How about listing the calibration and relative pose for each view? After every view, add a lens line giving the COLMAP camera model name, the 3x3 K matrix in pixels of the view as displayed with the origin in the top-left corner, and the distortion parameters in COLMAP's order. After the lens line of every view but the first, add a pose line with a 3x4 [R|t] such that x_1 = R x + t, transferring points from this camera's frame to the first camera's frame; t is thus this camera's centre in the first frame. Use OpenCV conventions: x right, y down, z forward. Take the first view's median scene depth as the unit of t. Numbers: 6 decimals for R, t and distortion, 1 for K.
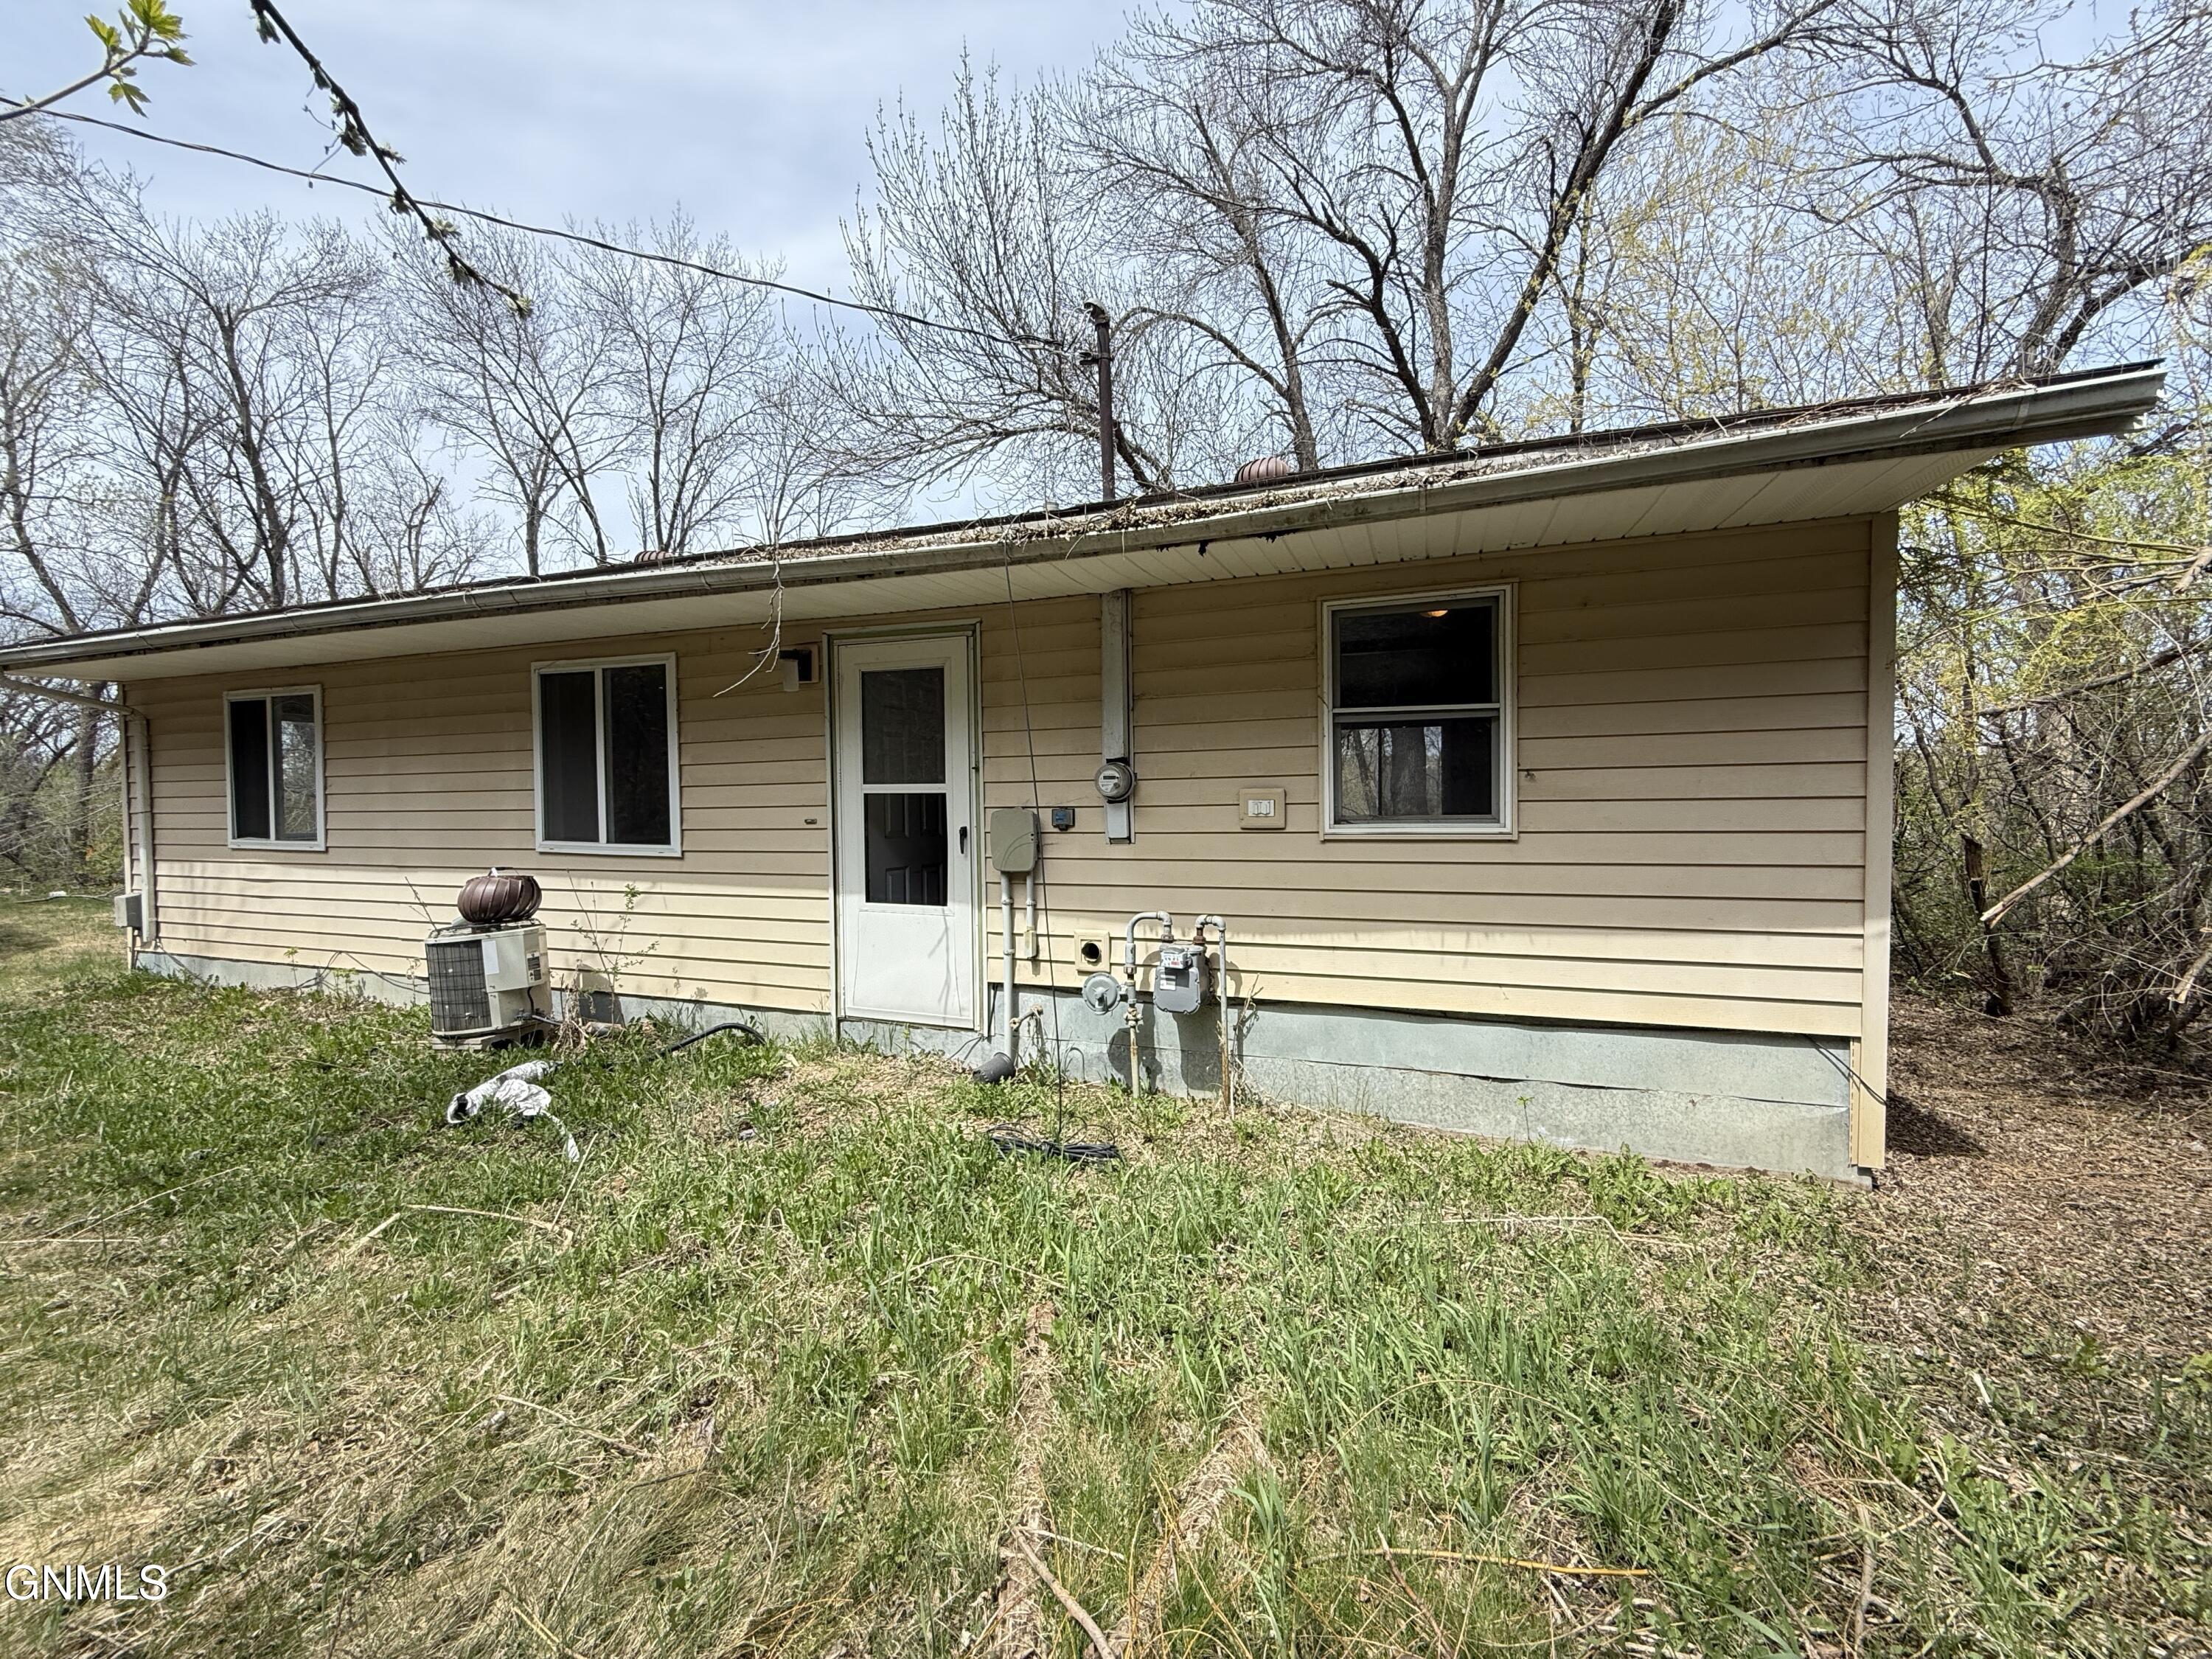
lens RADIAL K [[891.7, 0, 1103.8], [0, 891.7, 829.1], [0, 0, 1]] dist [-0.001054, -0.000082]
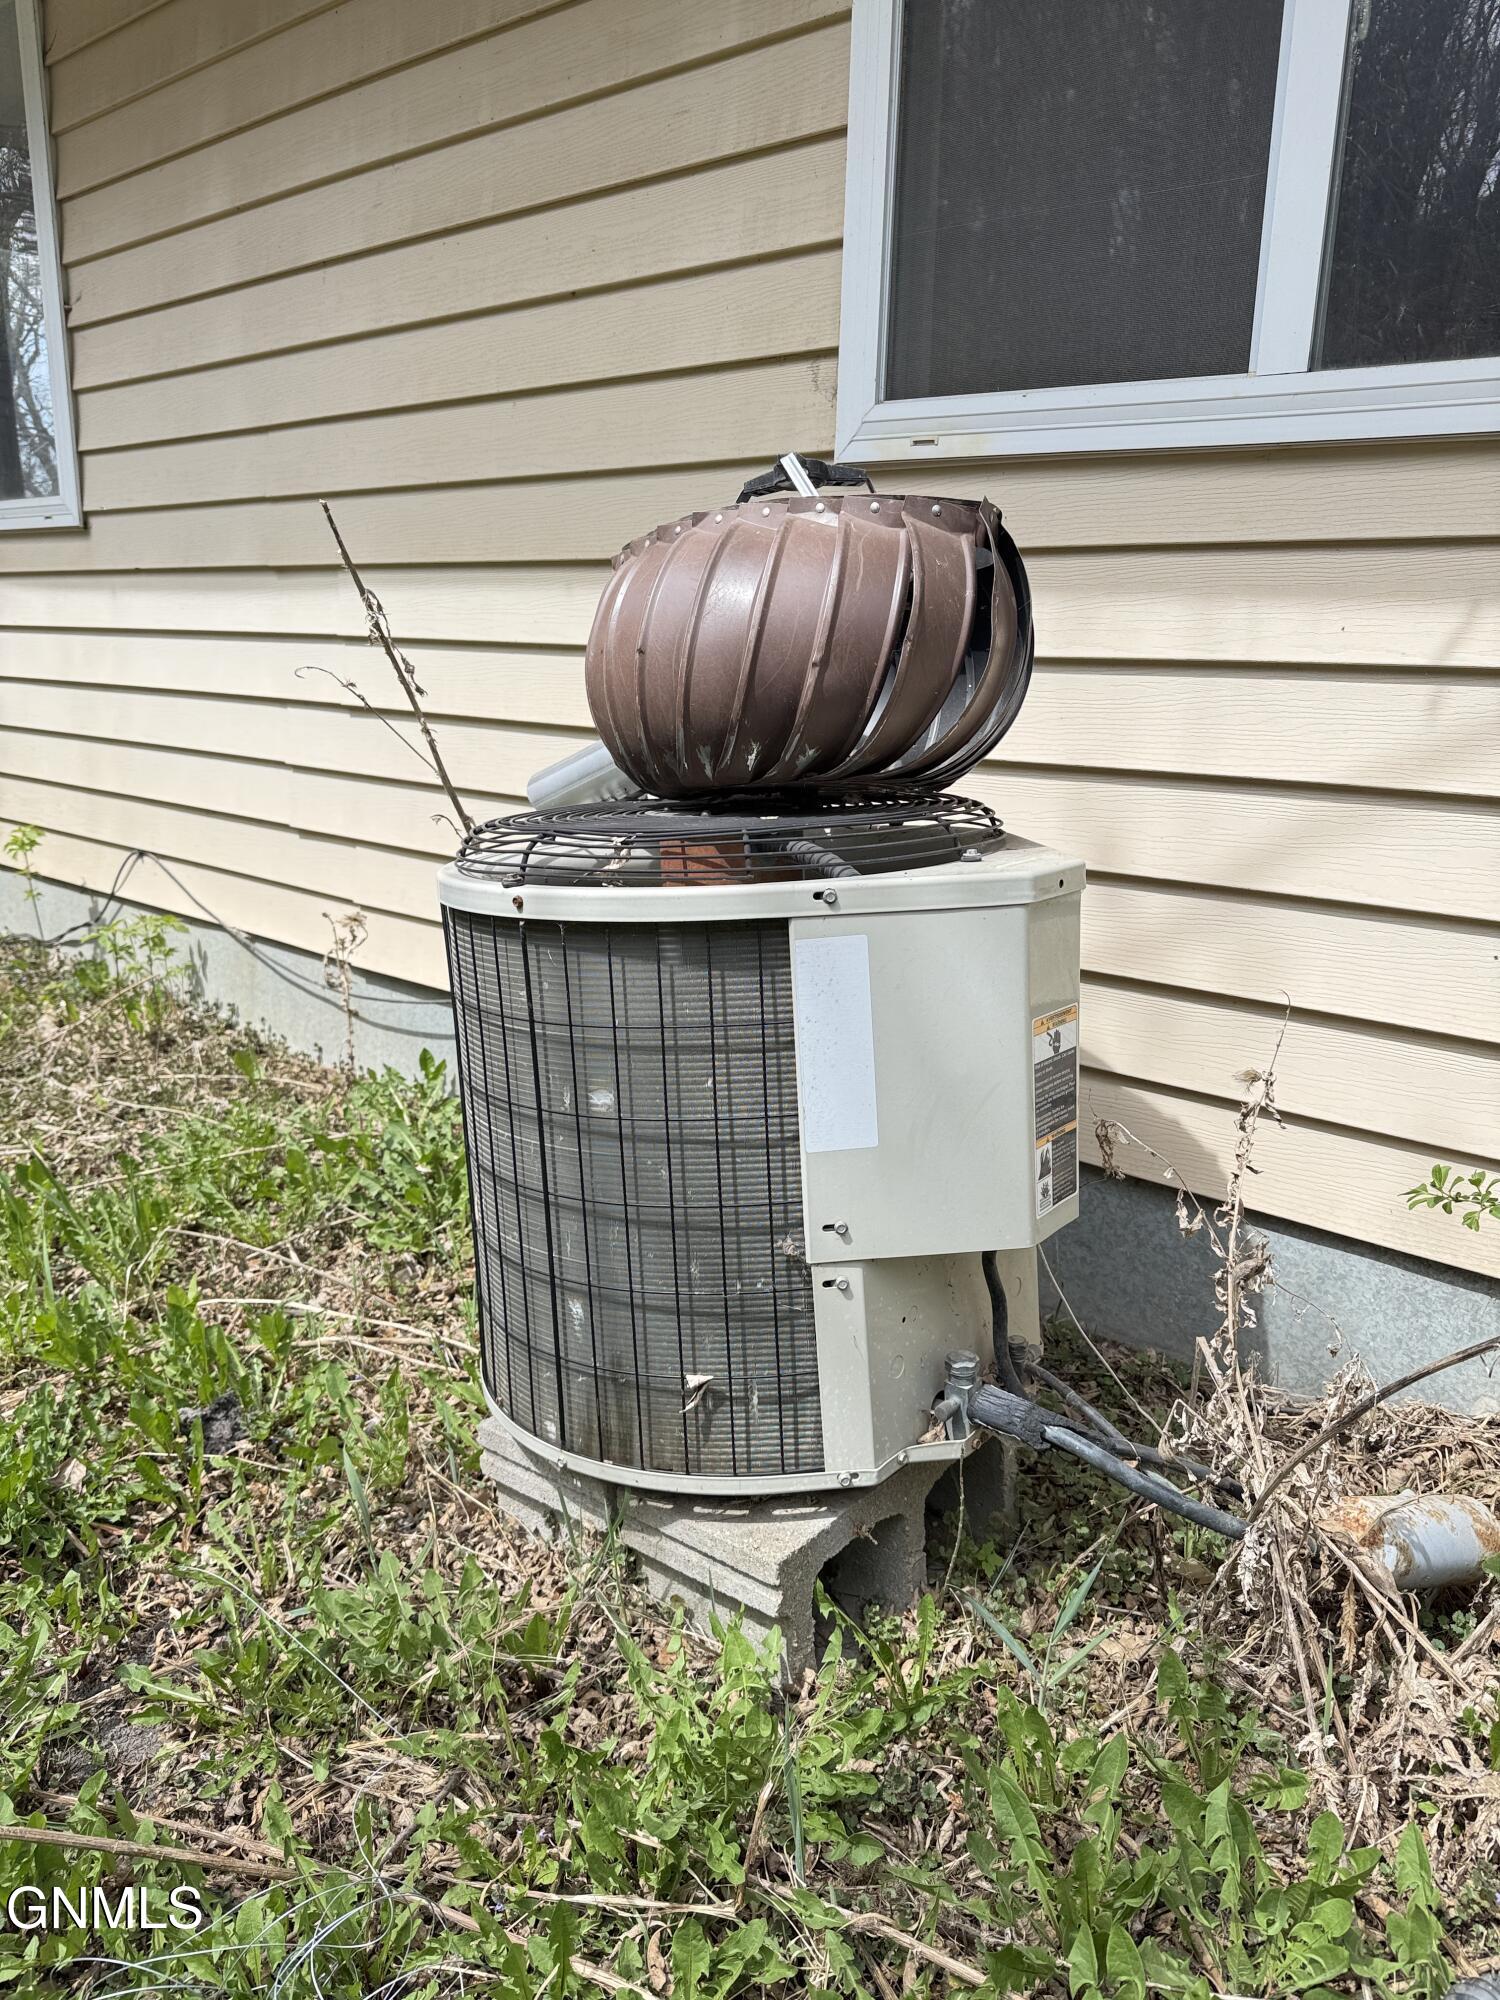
lens RADIAL K [[1410.7, 0, 750.2], [0, 1410.7, 999.0], [0, 0, 1]] dist [0.035583, -0.039667]
pose [[0.938811, 0.114556, -0.324825, -0.615403], [-0.040694, 0.973356, 0.225659, 0.083429], [0.342021, -0.198633, 0.918459, 0.767677]]
